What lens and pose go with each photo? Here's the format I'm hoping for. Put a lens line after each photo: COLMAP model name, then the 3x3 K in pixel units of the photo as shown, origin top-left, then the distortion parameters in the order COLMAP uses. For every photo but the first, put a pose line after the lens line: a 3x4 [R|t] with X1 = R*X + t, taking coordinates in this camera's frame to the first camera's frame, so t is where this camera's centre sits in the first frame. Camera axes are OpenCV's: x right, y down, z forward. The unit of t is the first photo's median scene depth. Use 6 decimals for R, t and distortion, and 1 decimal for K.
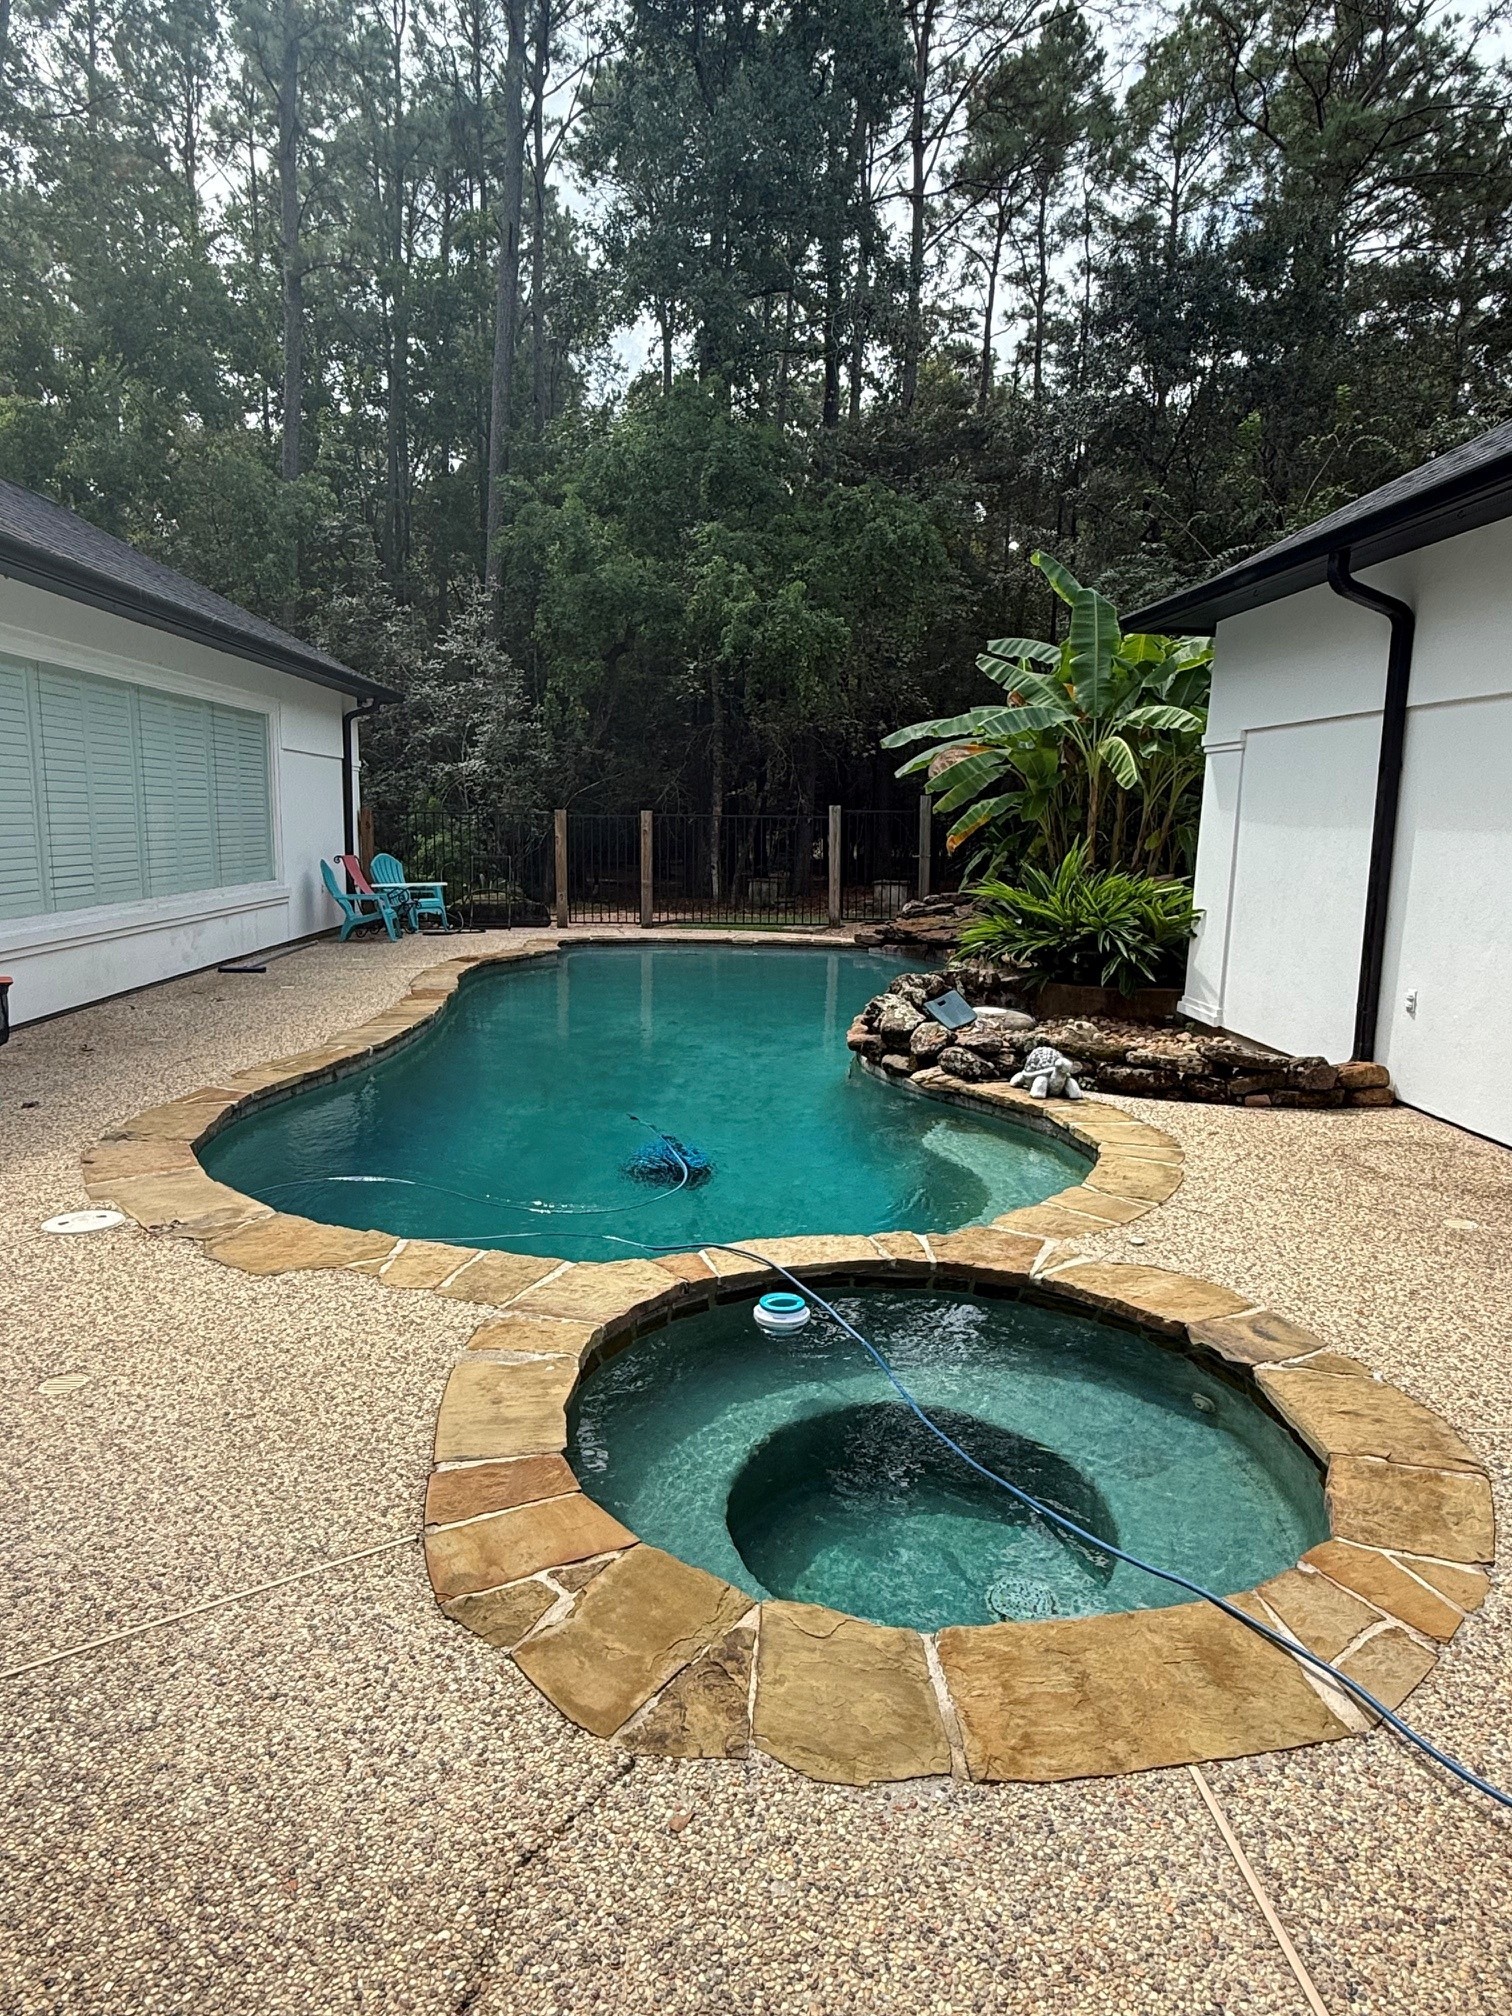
lens RADIAL K [[1197.4, 0, 769.8], [0, 1197.4, 1023.1], [0, 0, 1]] dist [-0.005883, -0.002193]
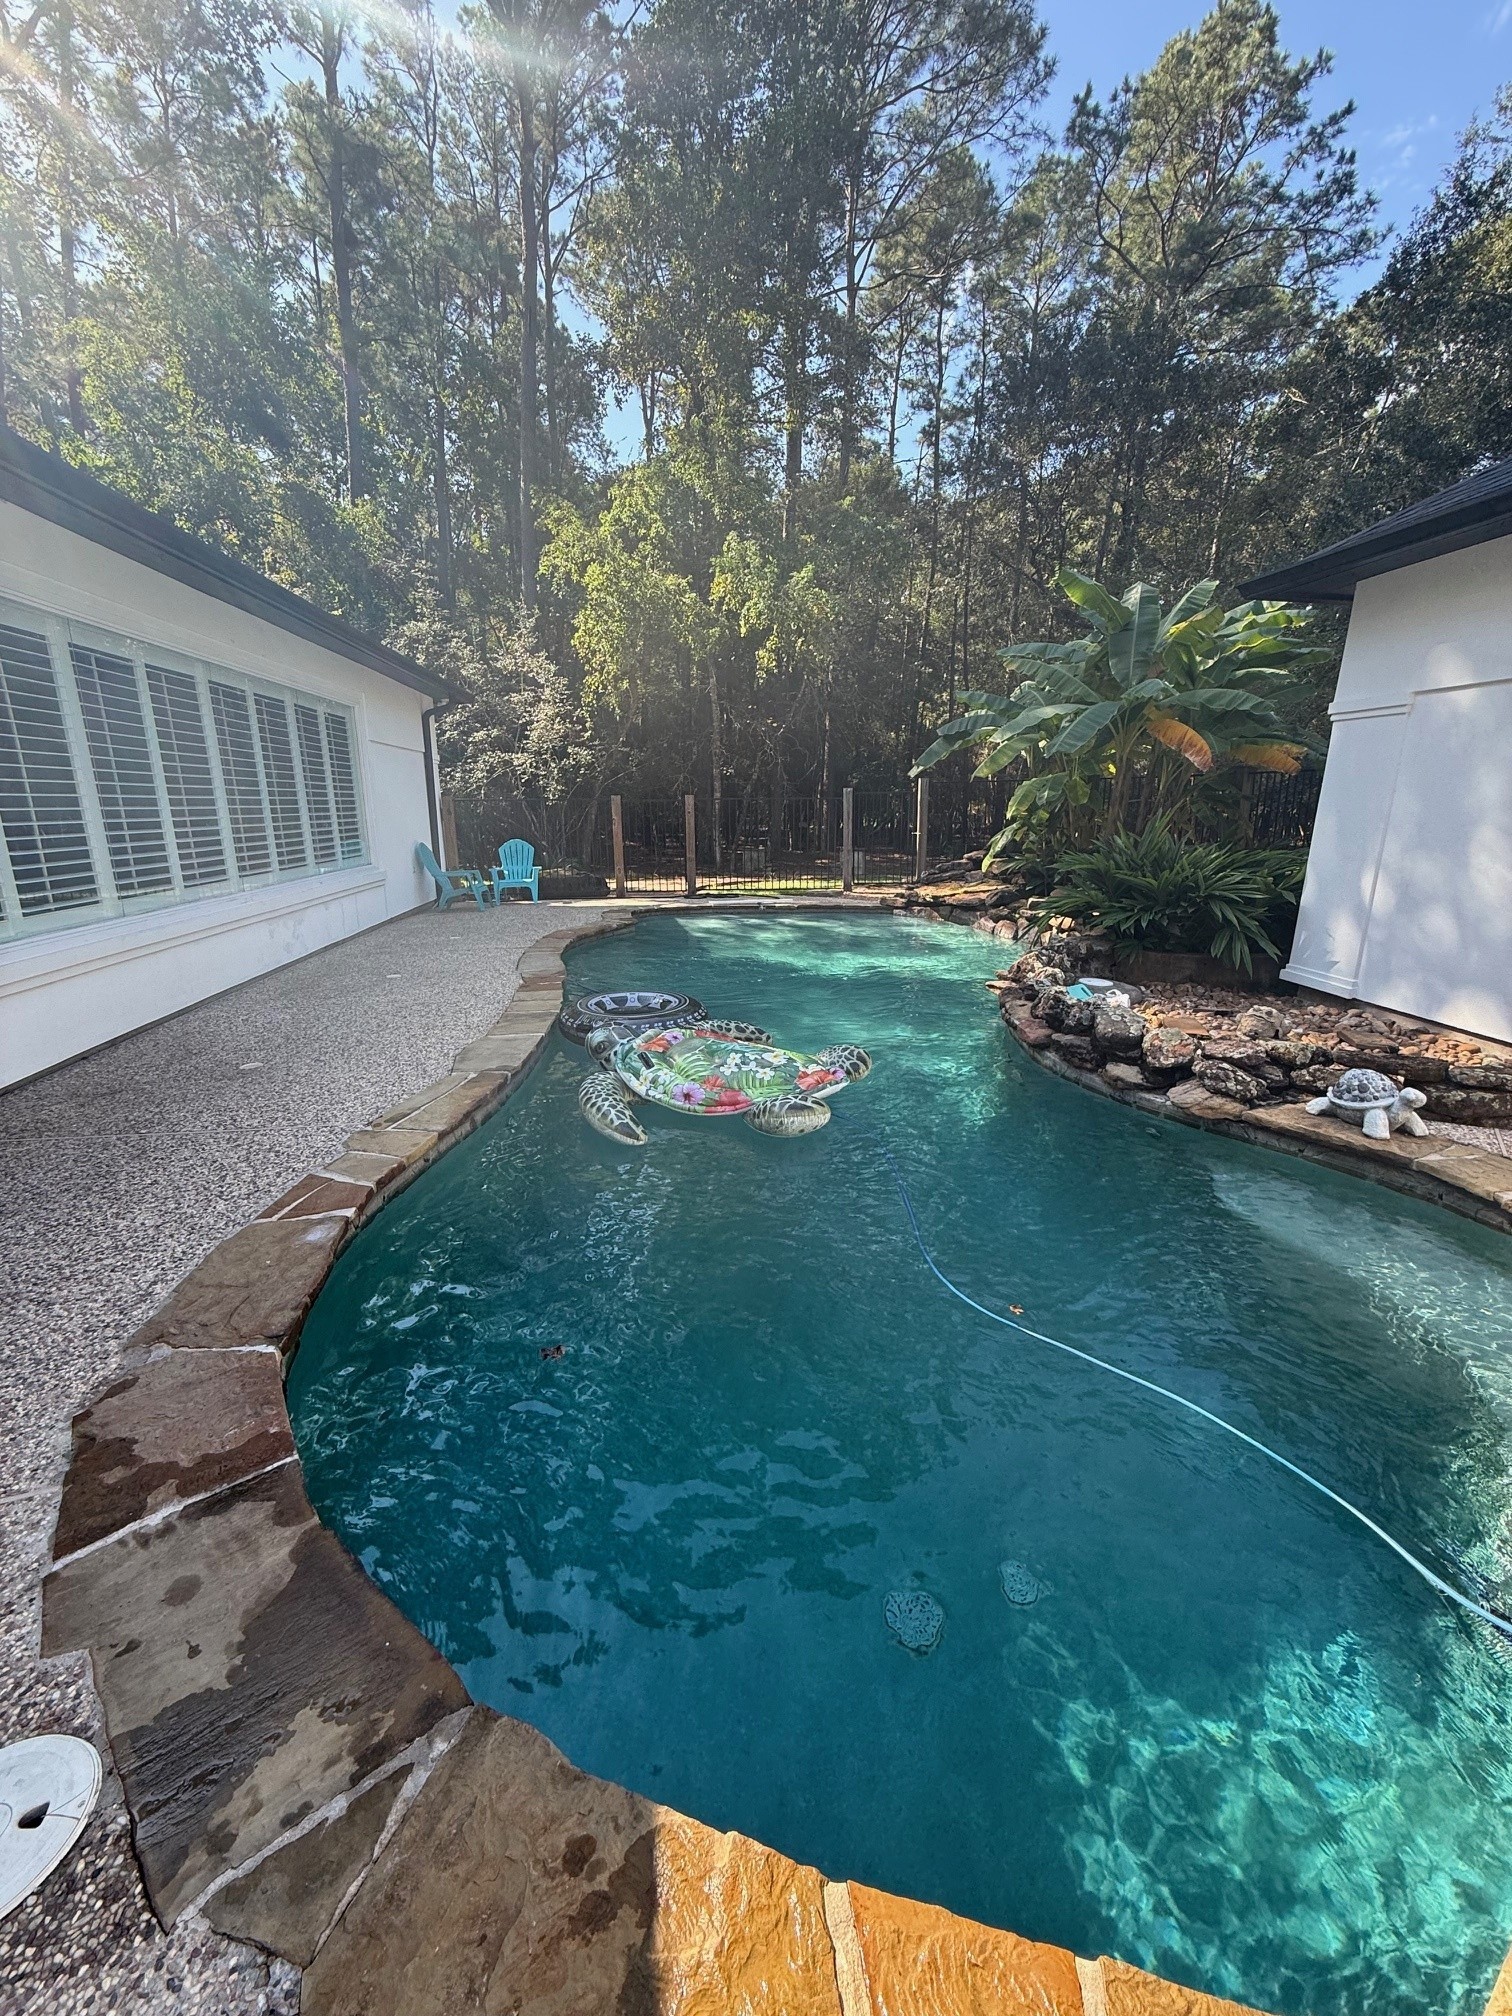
lens RADIAL K [[803.4, 0, 741.6], [0, 803.4, 1000.0], [0, 0, 1]] dist [-0.008547, 0.000007]
pose [[0.998864, -0.028099, 0.038495, -0.144360], [0.025286, 0.997104, 0.071720, -0.051983], [-0.040399, -0.070665, 0.996682, 0.329066]]
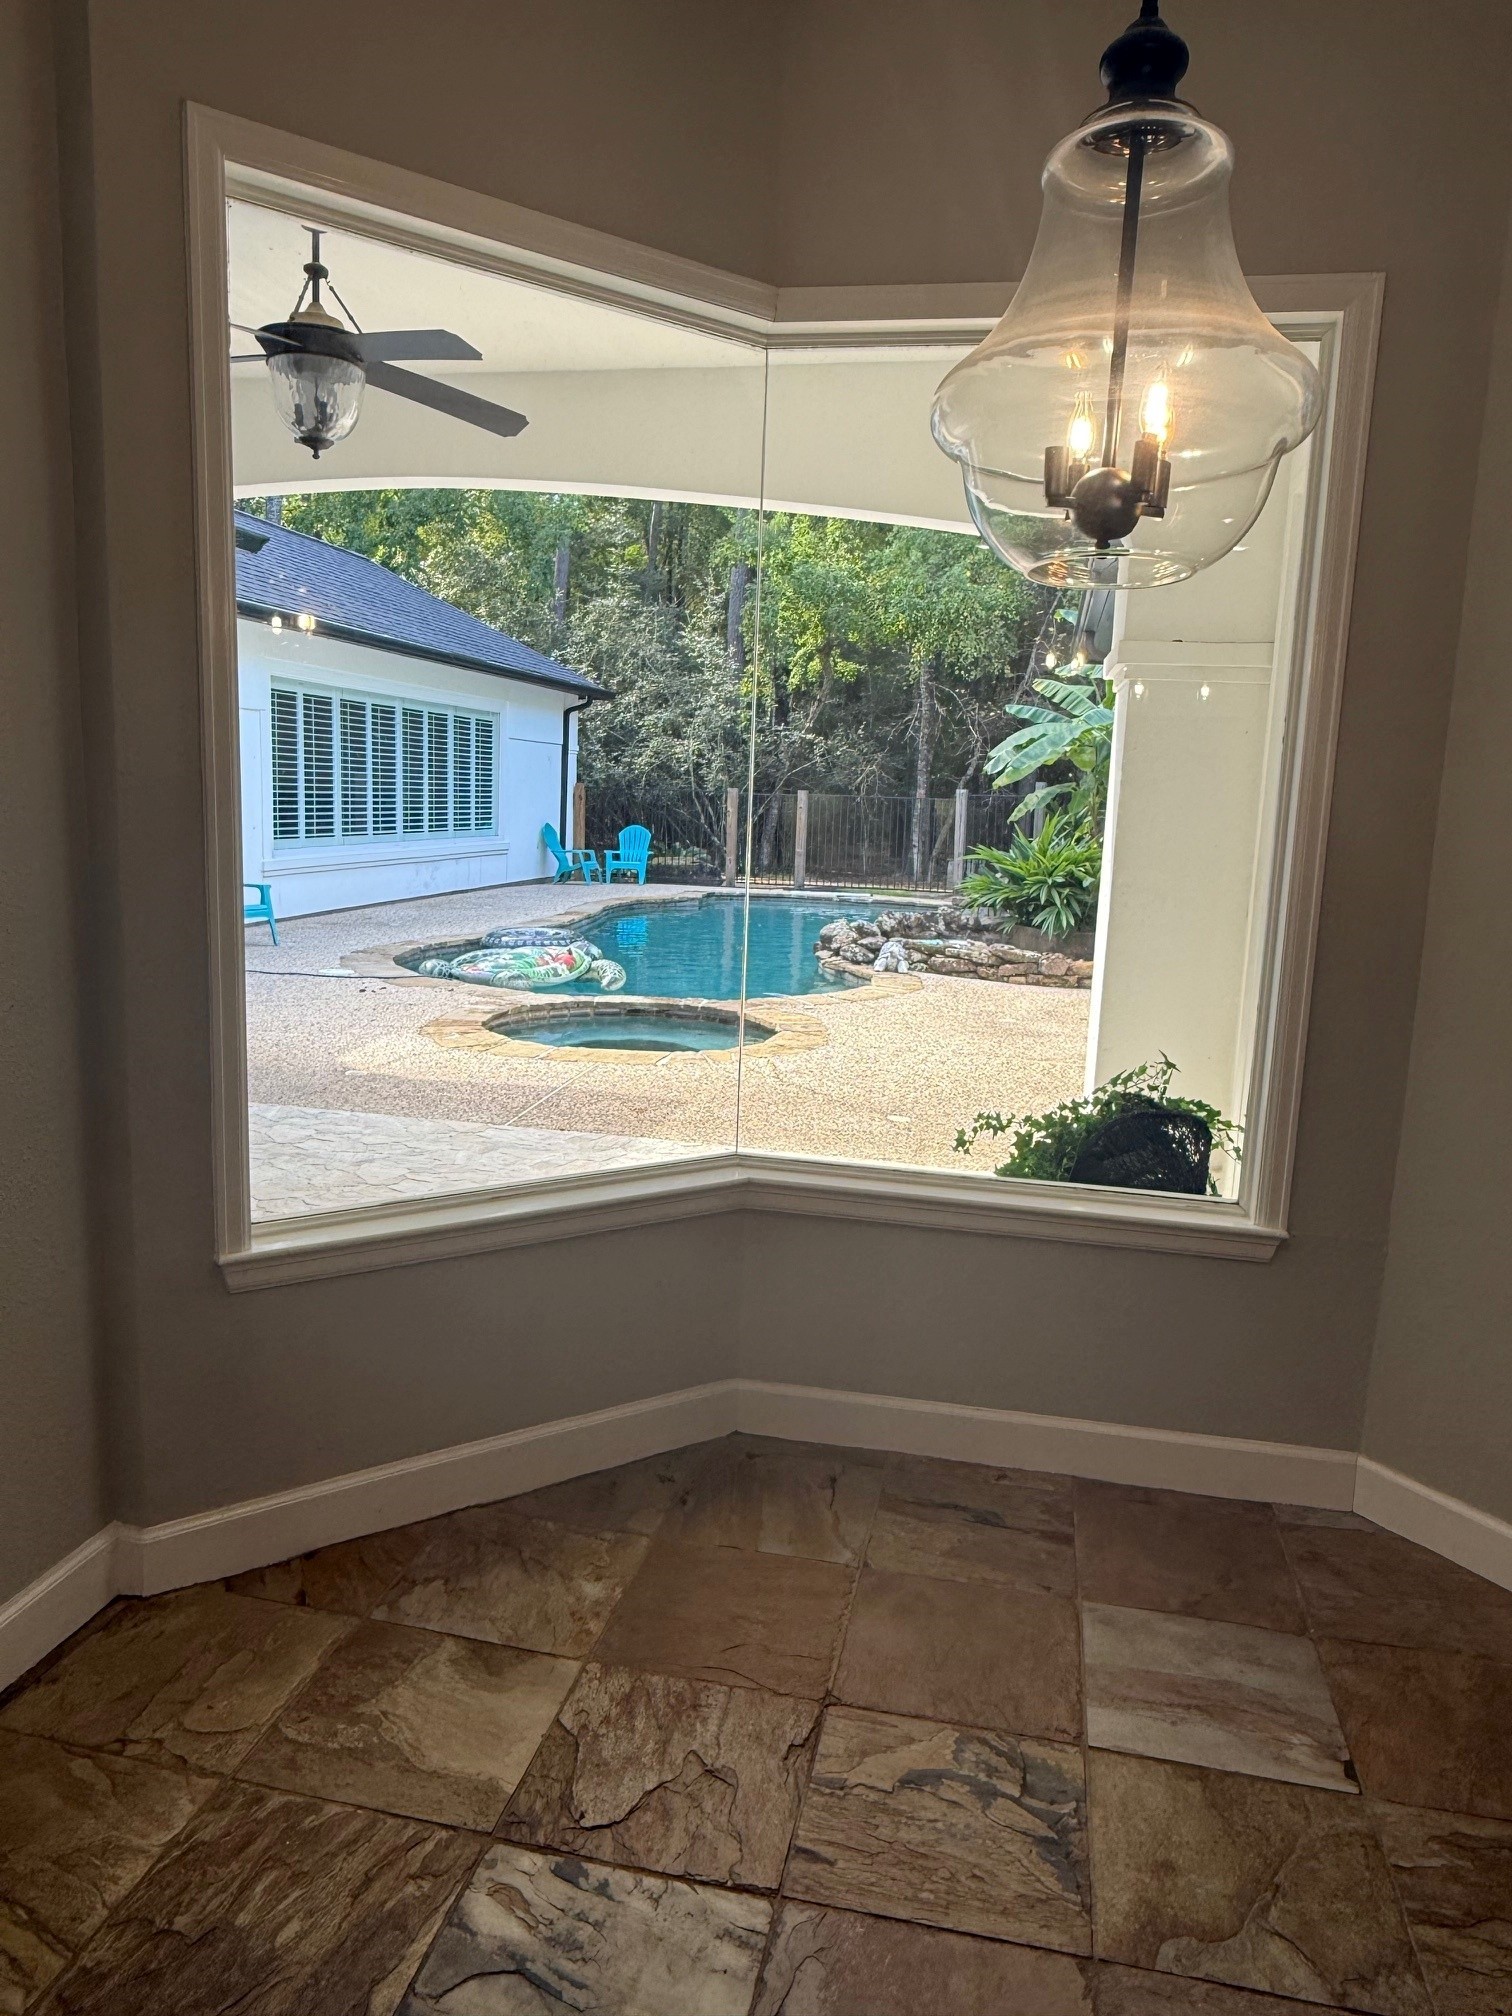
lens RADIAL K [[1418.3, 0, 750.3], [0, 1418.3, 1007.9], [0, 0, 1]] dist [0.031542, -0.018425]
pose [[0.962349, 0.061818, -0.264693, 0.377256], [-0.068428, 0.997531, -0.015816, 0.102462], [0.263062, 0.033333, 0.964203, -0.591881]]
